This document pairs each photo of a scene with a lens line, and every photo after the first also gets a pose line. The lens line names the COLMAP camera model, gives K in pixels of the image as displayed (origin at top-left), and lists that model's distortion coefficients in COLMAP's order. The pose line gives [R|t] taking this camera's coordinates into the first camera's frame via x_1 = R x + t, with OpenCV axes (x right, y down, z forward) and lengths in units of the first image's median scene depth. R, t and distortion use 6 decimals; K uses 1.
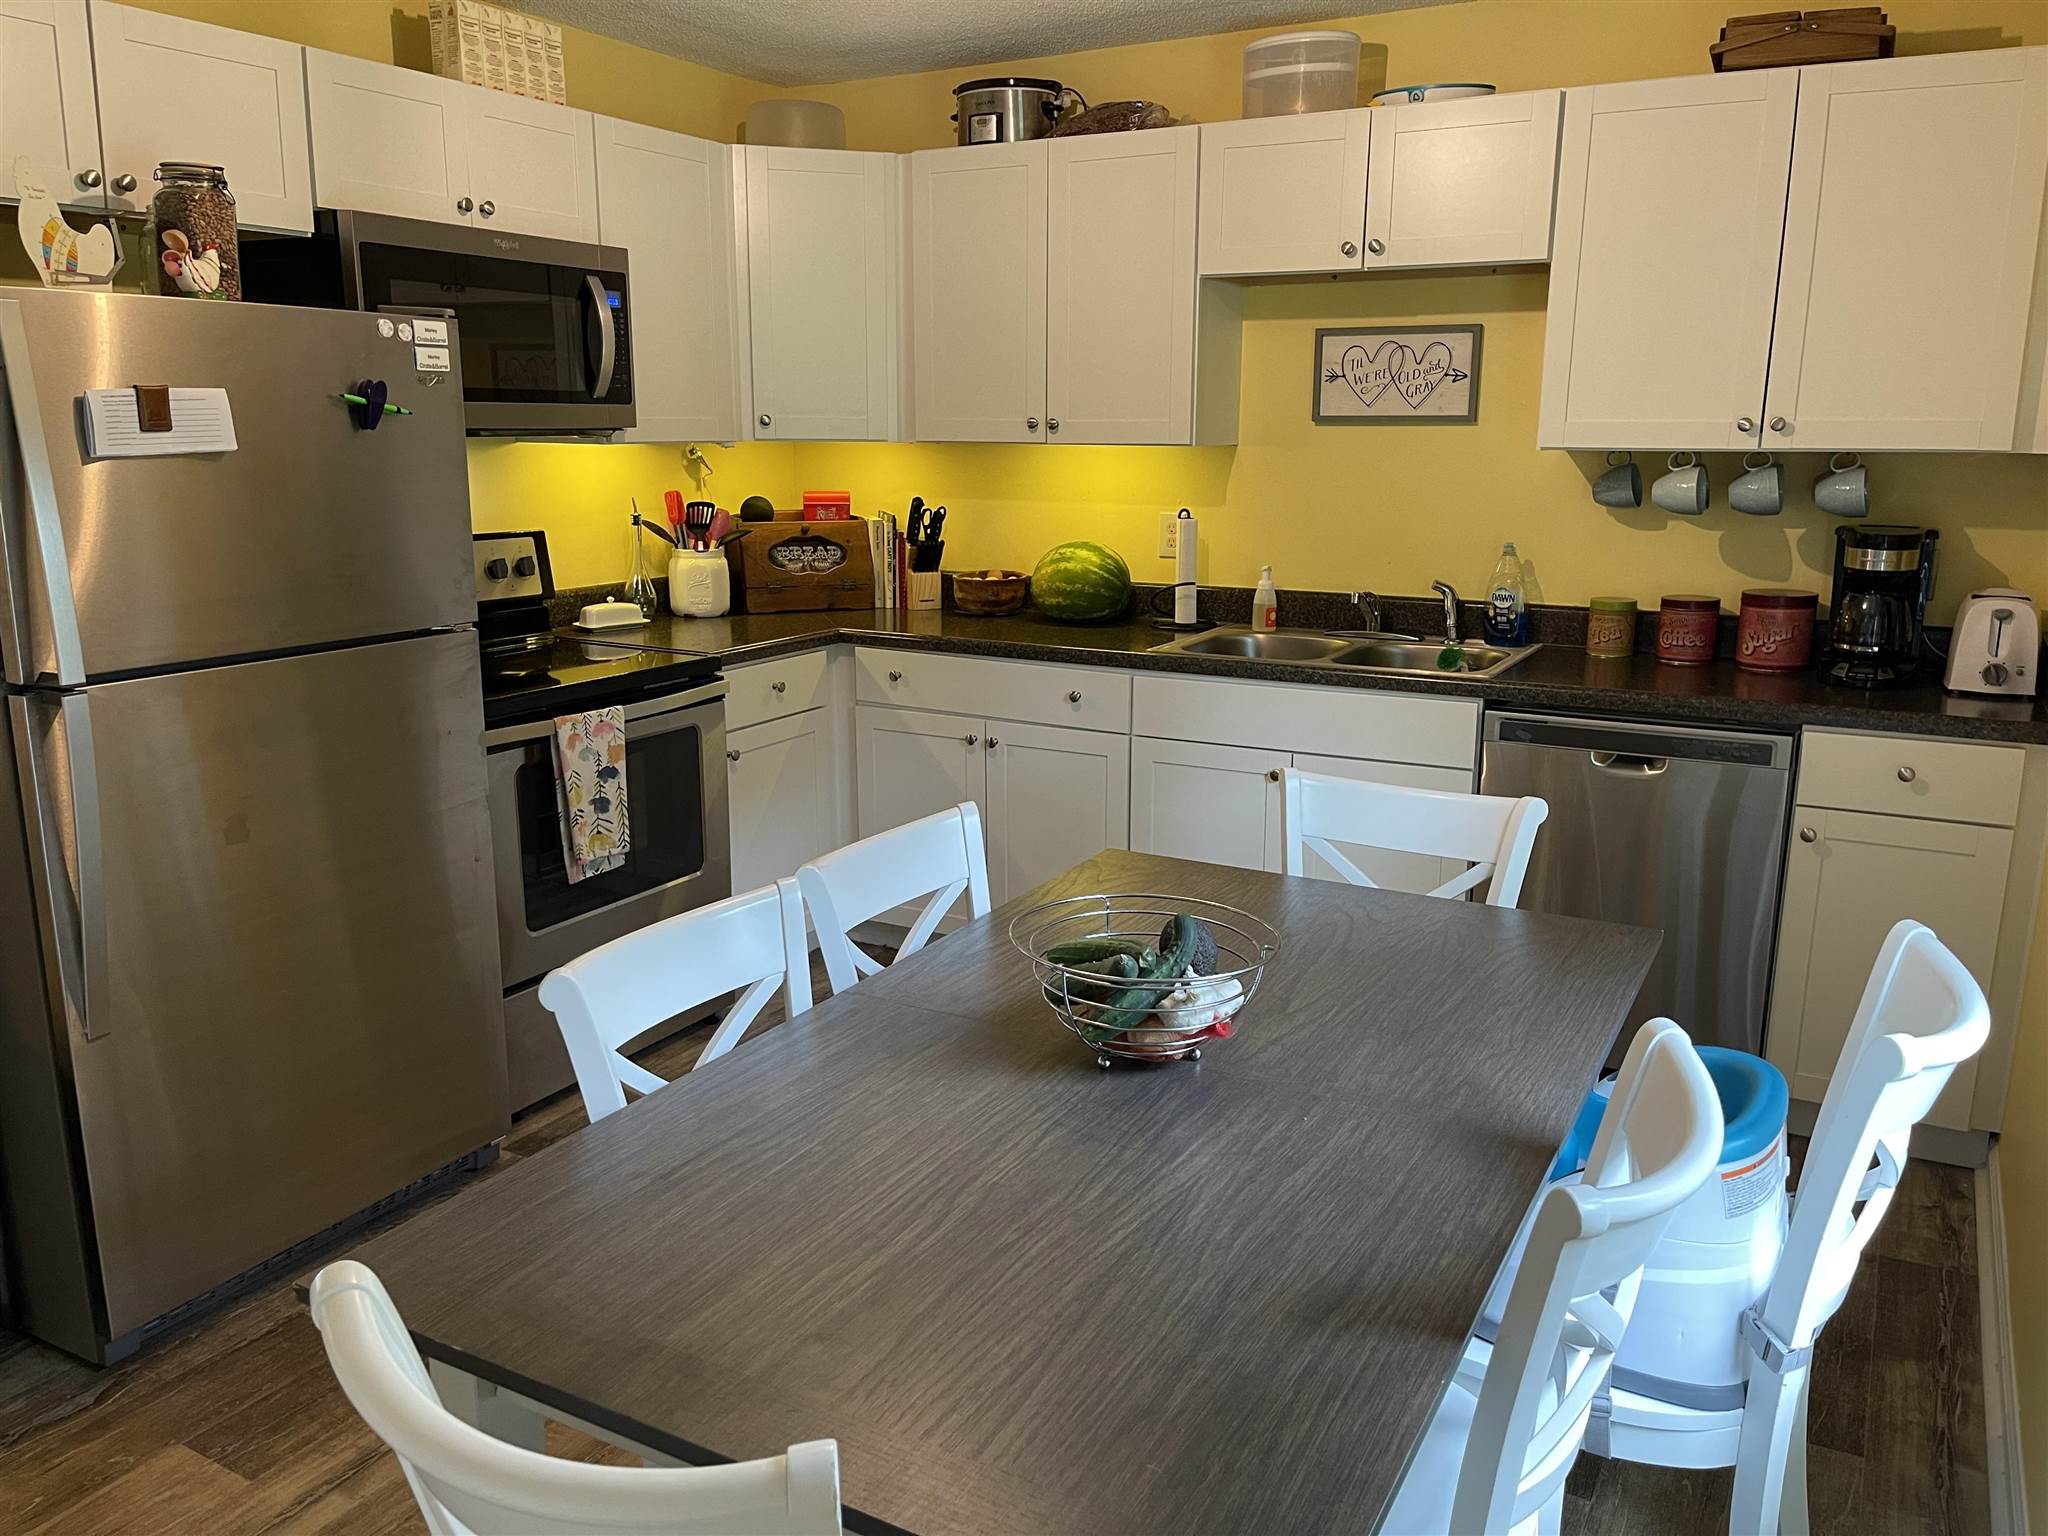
lens RADIAL K [[1561.1, 0, 1028.7], [0, 1561.1, 768.1], [0, 0, 1]] dist [0.039551, -0.013406]
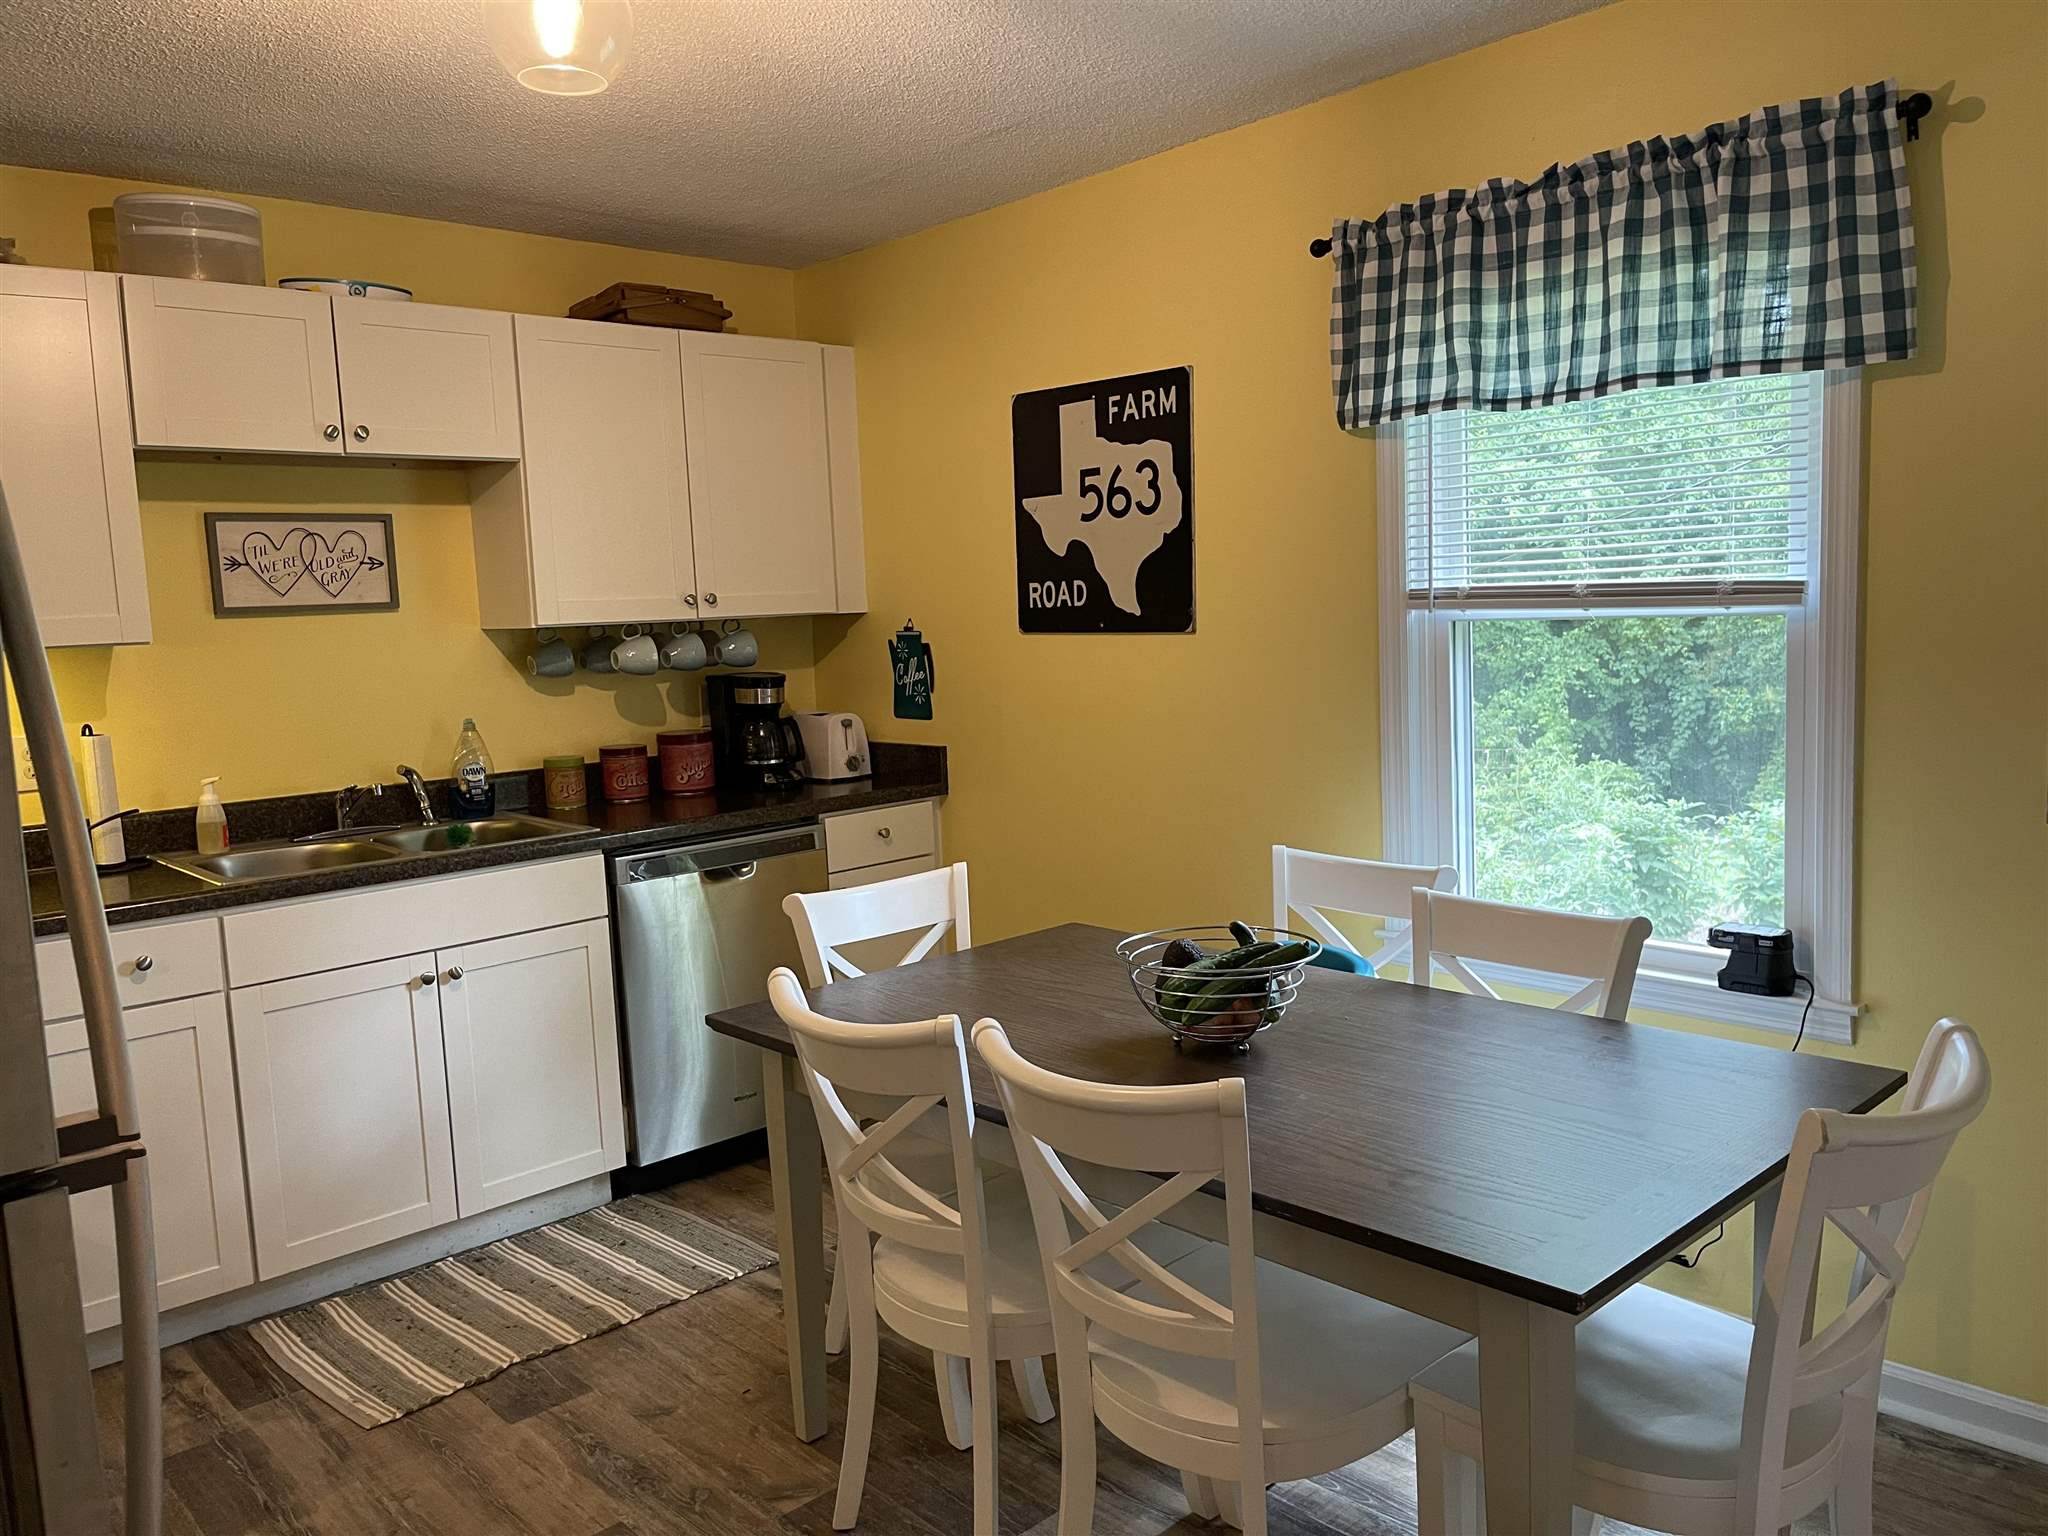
lens RADIAL K [[1561.1, 0, 1028.2], [0, 1561.1, 766.4], [0, 0, 1]] dist [0.039551, -0.013406]
pose [[0.297933, -0.122464, 0.946699, -0.573721], [0.247937, 0.967628, 0.047143, -0.069791], [-0.921826, 0.220676, 0.318652, 0.329303]]
